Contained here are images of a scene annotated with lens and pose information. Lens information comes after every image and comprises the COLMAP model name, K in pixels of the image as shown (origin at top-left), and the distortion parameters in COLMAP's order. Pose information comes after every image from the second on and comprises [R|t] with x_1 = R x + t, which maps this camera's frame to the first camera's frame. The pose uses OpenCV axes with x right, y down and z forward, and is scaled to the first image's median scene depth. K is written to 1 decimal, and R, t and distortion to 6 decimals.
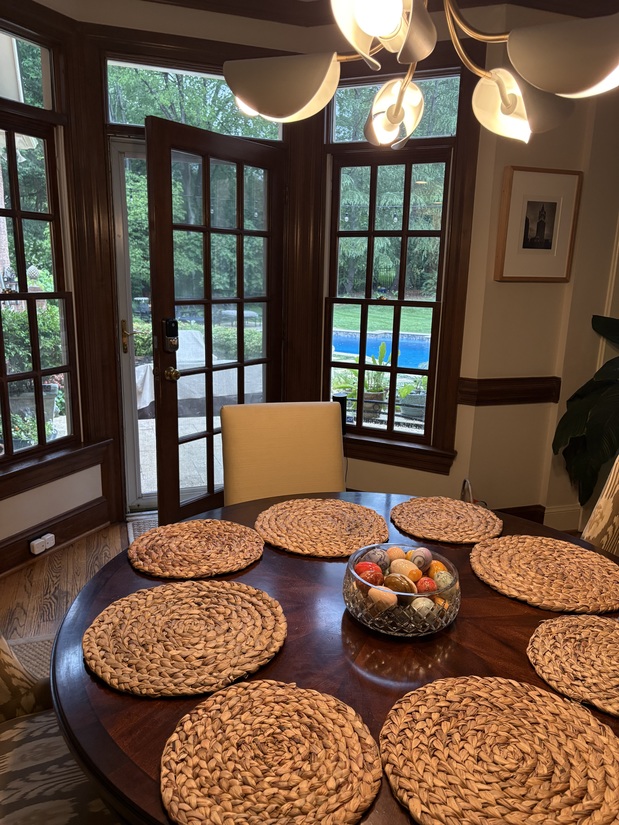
lens RADIAL K [[634.6, 0, 310.3], [0, 634.6, 406.1], [0, 0, 1]] dist [0.070507, -0.080650]
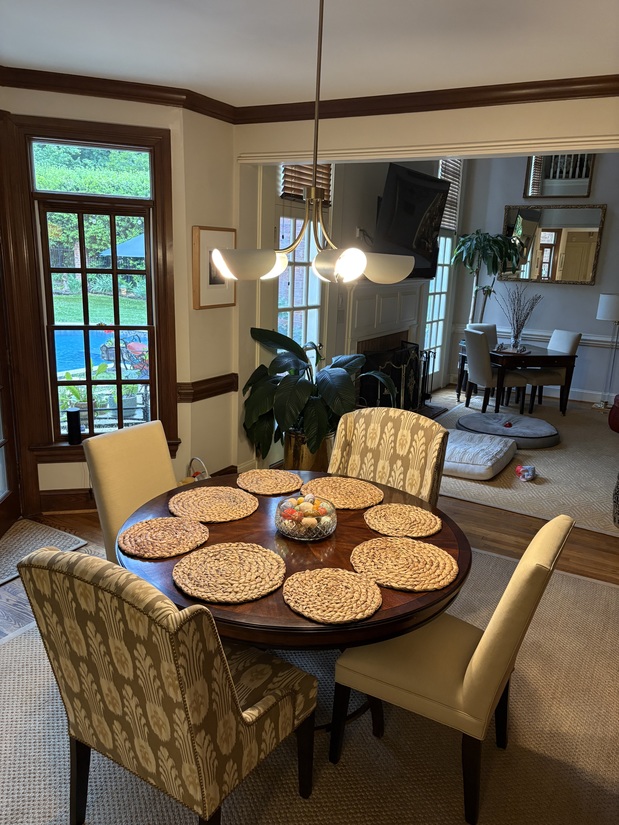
lens RADIAL K [[634.6, 0, 310.3], [0, 634.6, 406.1], [0, 0, 1]] dist [0.070507, -0.080650]
pose [[0.755808, -0.157057, 0.635679, -0.399330], [0.126882, 0.987536, 0.093130, -0.085349], [-0.642383, 0.010268, 0.766315, -0.178016]]
